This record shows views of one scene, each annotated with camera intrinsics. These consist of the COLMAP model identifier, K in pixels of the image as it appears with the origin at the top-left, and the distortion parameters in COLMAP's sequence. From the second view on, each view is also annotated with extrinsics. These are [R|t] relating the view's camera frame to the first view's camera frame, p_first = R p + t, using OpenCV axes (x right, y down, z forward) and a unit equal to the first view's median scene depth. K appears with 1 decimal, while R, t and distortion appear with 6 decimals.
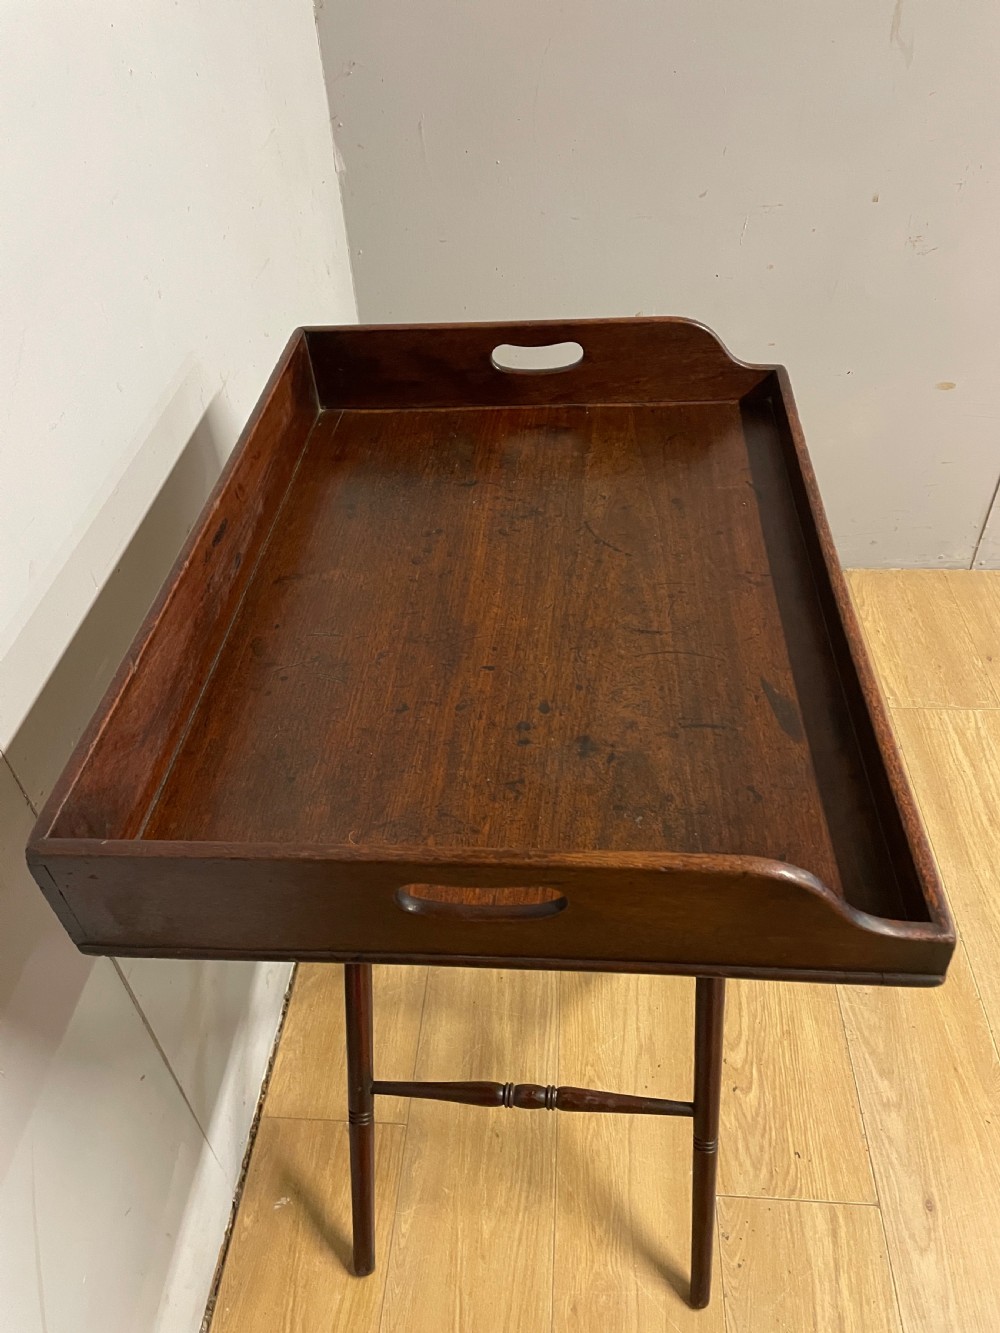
lens RADIAL K [[1007.1, 0, 492.0], [0, 1007.1, 659.5], [0, 0, 1]] dist [0.094214, -0.121830]
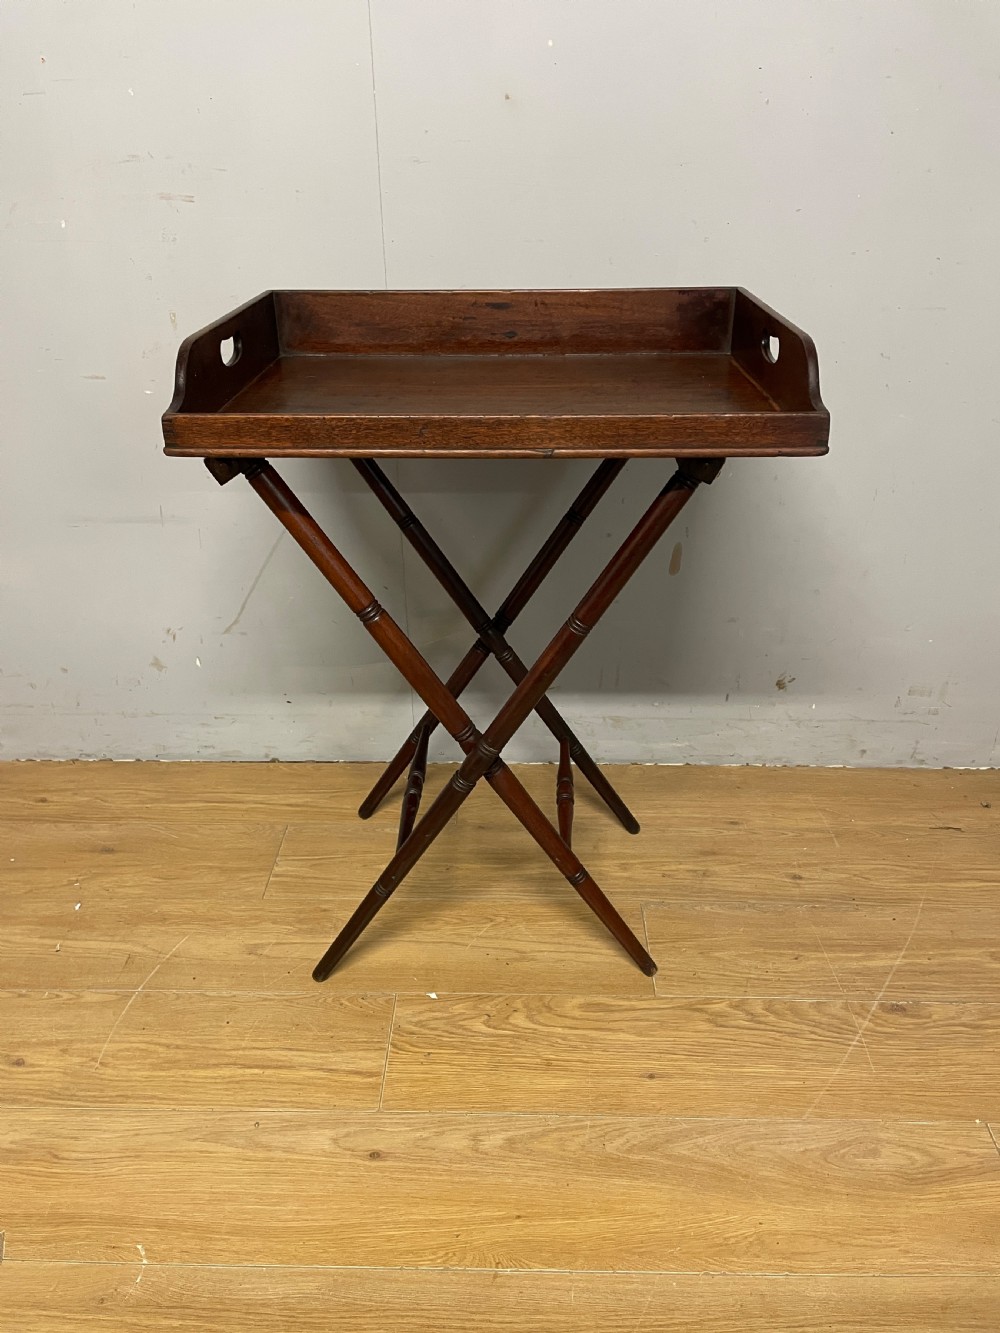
lens RADIAL K [[1007.1, 0, 500.1], [0, 1007.1, 659.2], [0, 0, 1]] dist [0.094214, -0.121830]
pose [[0.054847, 0.514032, -0.856016, 1.052292], [-0.659716, 0.662185, 0.355368, -0.232947], [0.749511, 0.545236, 0.375434, 0.448934]]
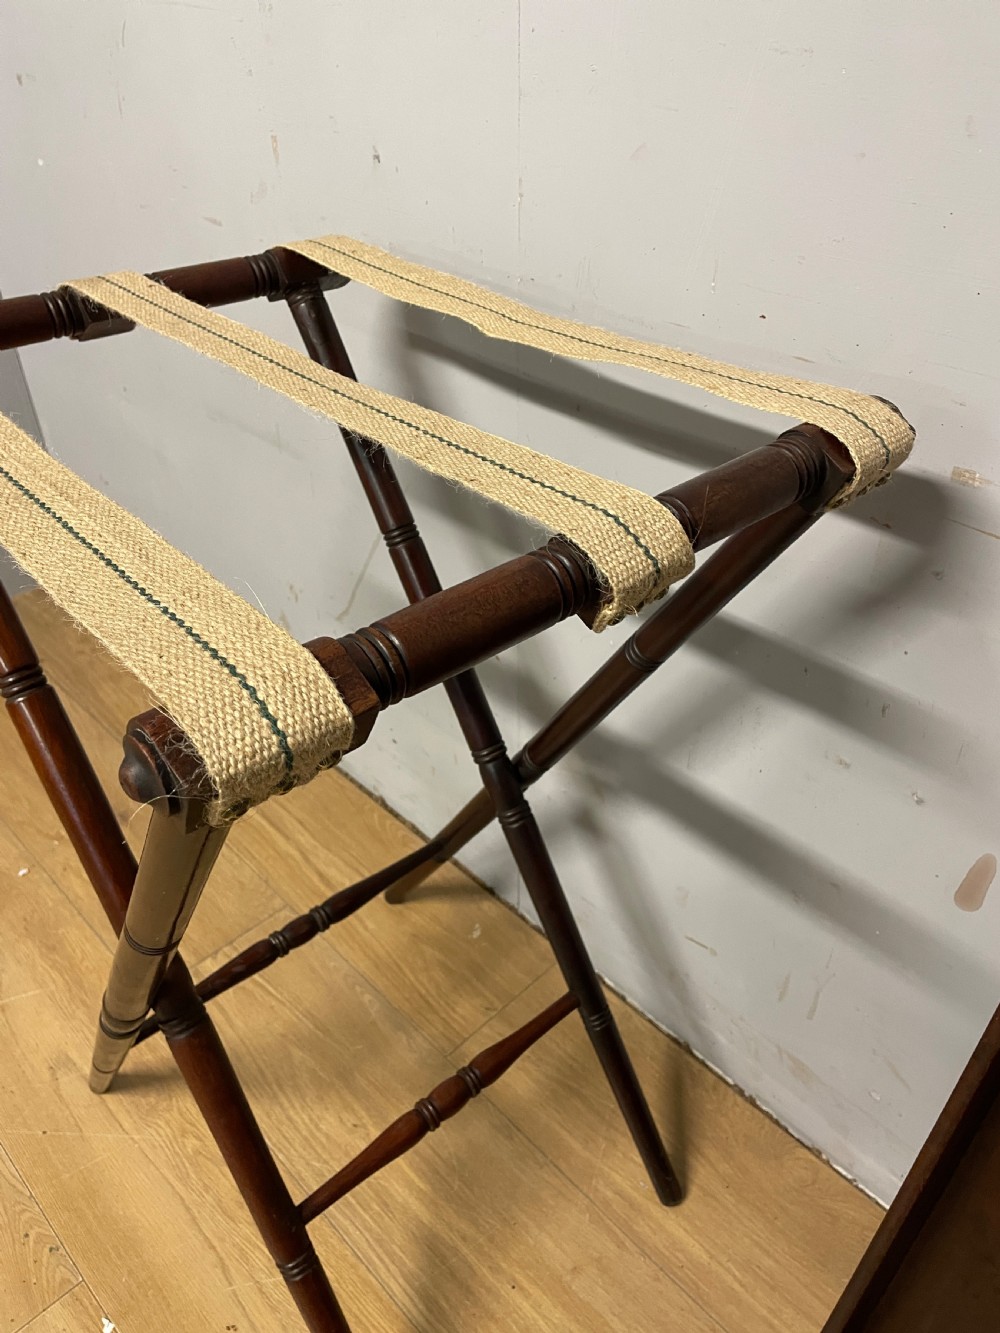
lens RADIAL K [[1007.1, 0, 498.0], [0, 1007.1, 668.5], [0, 0, 1]] dist [0.094214, -0.121830]
pose [[-0.662776, 0.483395, -0.571889, 0.233897], [-0.466798, 0.330456, 0.820304, -0.395775], [0.585515, 0.810634, 0.006630, 0.825541]]
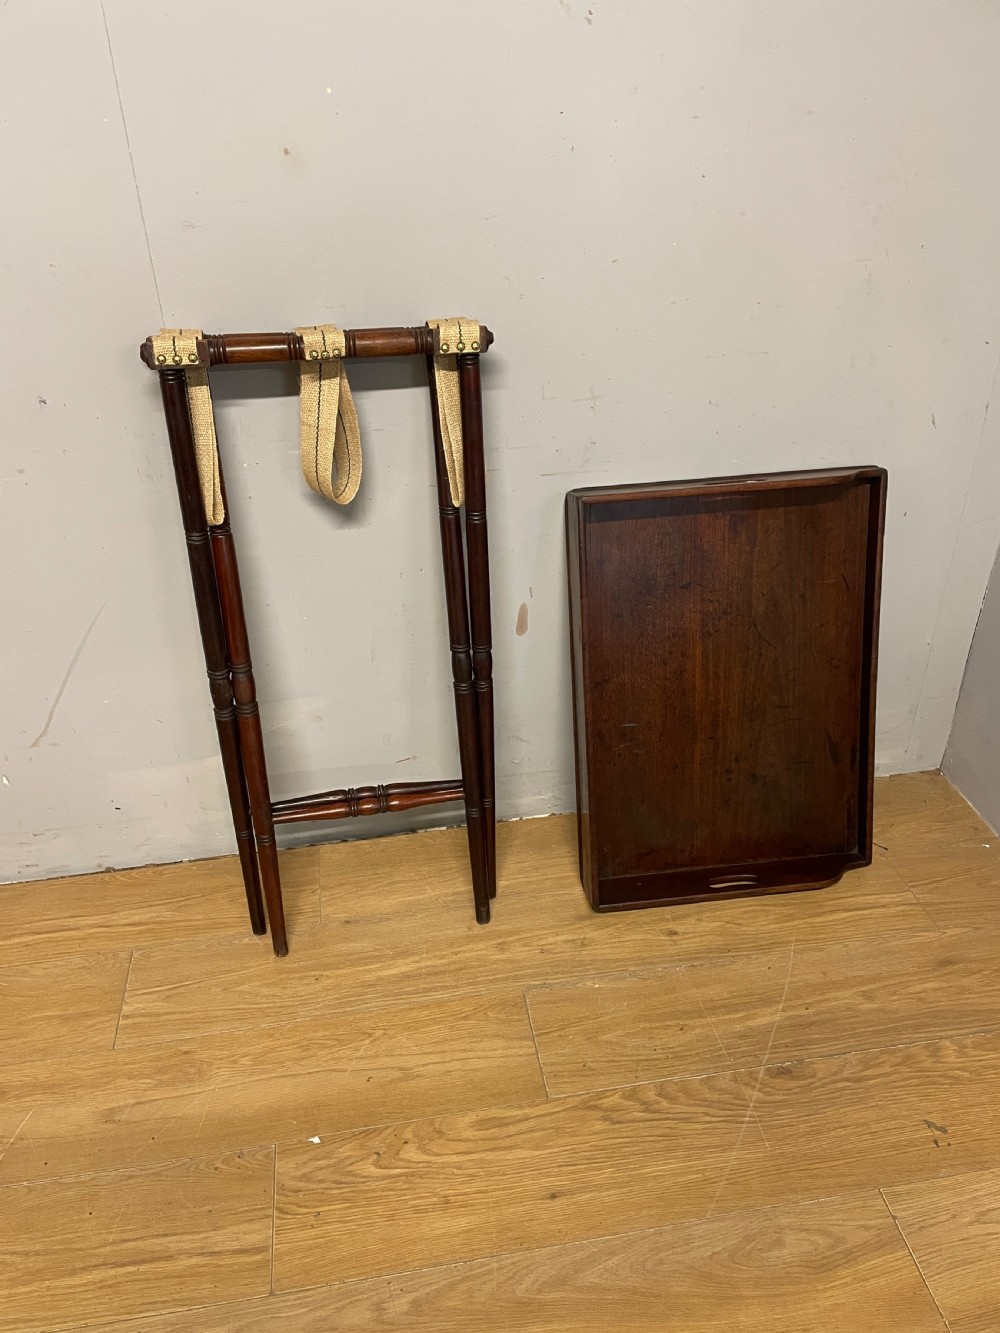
lens RADIAL K [[1007.1, 0, 498.2], [0, 1007.1, 671.6], [0, 0, 1]] dist [0.094214, -0.121830]
pose [[0.235374, 0.553061, -0.799201, 0.888553], [-0.636816, 0.708957, 0.303061, -0.326730], [0.734210, 0.437612, 0.519068, 0.393335]]
